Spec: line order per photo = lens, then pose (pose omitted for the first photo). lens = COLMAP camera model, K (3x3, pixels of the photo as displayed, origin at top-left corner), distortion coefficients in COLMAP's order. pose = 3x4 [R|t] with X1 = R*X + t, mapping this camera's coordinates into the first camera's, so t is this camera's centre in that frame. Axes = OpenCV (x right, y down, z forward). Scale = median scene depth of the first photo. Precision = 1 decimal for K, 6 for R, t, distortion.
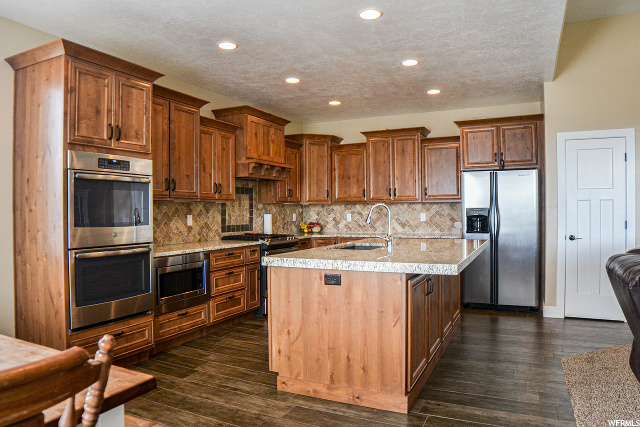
lens RADIAL K [[430.7, 0, 320.0], [0, 430.7, 213.5], [0, 0, 1]] dist [-0.078657, 0.000595]
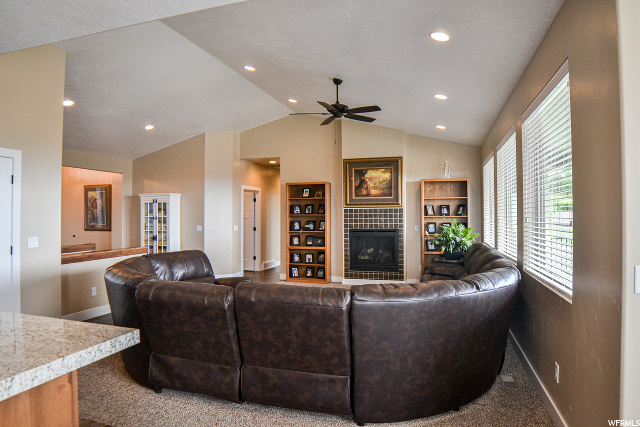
lens RADIAL K [[401.6, 0, 317.7], [0, 401.6, 211.2], [0, 0, 1]] dist [-0.122590, 0.055485]
pose [[-0.146790, 0.018748, 0.988990, -0.223525], [0.008612, 0.999807, -0.017675, -0.040407], [-0.989130, 0.005922, -0.146923, 0.423814]]
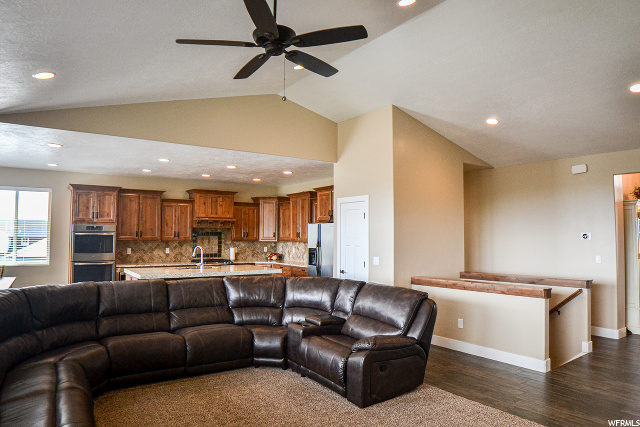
lens RADIAL K [[401.6, 0, 317.7], [0, 401.6, 211.2], [0, 0, 1]] dist [-0.122590, 0.055485]
pose [[0.876467, -0.018363, -0.481112, 1.237822], [-0.012522, 0.998065, -0.060904, -0.066020], [0.481299, 0.059405, 0.874541, -0.258068]]
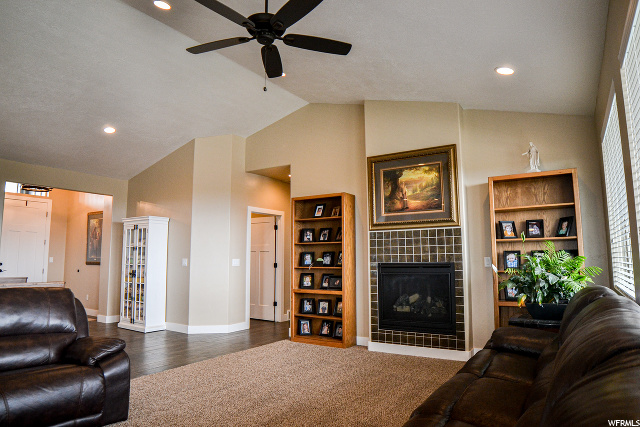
lens RADIAL K [[401.6, 0, 317.7], [0, 401.6, 211.2], [0, 0, 1]] dist [-0.122590, 0.055485]
pose [[0.136012, 0.124807, 0.982814, 0.356610], [0.006195, 0.991907, -0.126819, 0.003882], [-0.990688, 0.023337, 0.134138, 0.039315]]
